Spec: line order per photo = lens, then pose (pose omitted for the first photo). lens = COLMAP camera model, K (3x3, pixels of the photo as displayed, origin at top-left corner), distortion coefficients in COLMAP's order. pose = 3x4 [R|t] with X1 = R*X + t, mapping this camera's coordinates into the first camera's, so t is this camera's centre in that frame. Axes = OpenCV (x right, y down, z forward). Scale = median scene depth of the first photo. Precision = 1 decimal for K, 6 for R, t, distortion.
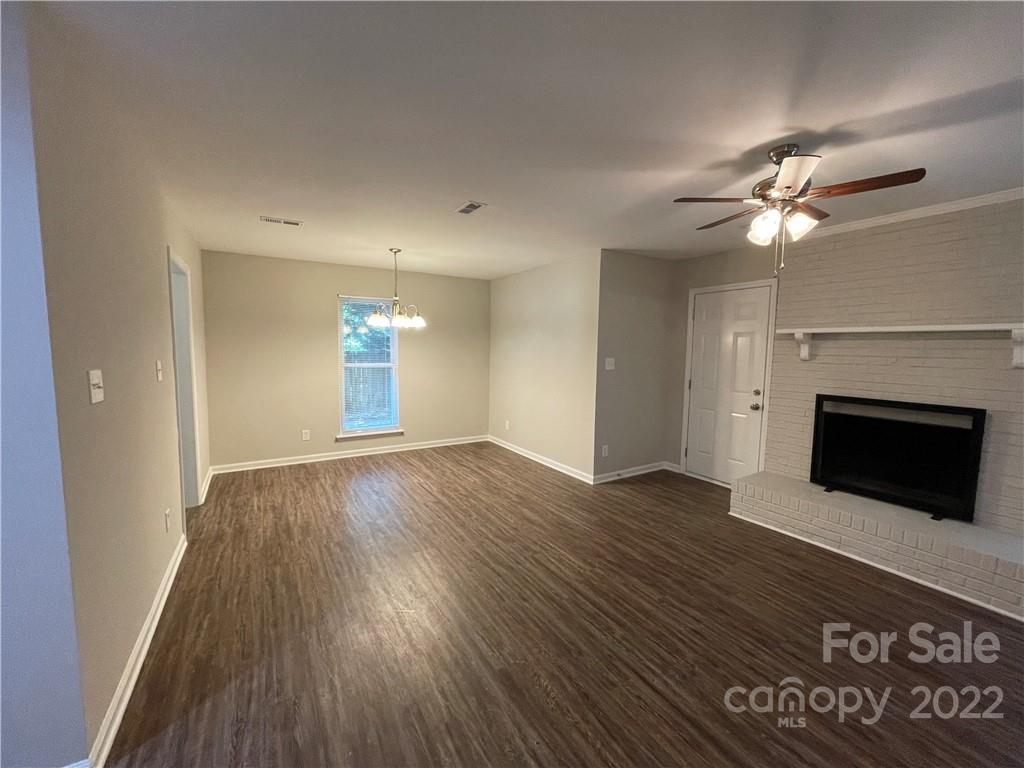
lens RADIAL K [[413.0, 0, 513.7], [0, 413.0, 384.0], [0, 0, 1]] dist [-0.001961, -0.000375]
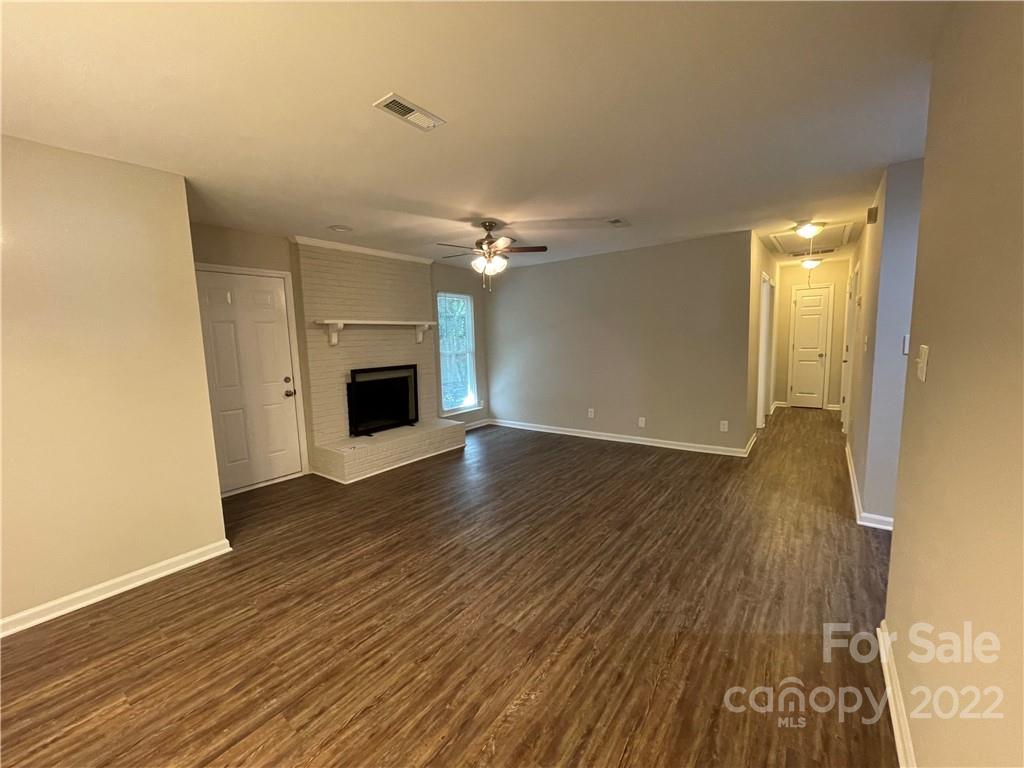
lens RADIAL K [[413.0, 0, 513.7], [0, 413.0, 384.0], [0, 0, 1]] dist [-0.001961, -0.000375]
pose [[-0.375111, -0.110140, 0.920413, -0.709844], [0.104596, 0.981546, 0.160083, -0.091567], [-0.921060, 0.156321, -0.356669, 1.021512]]
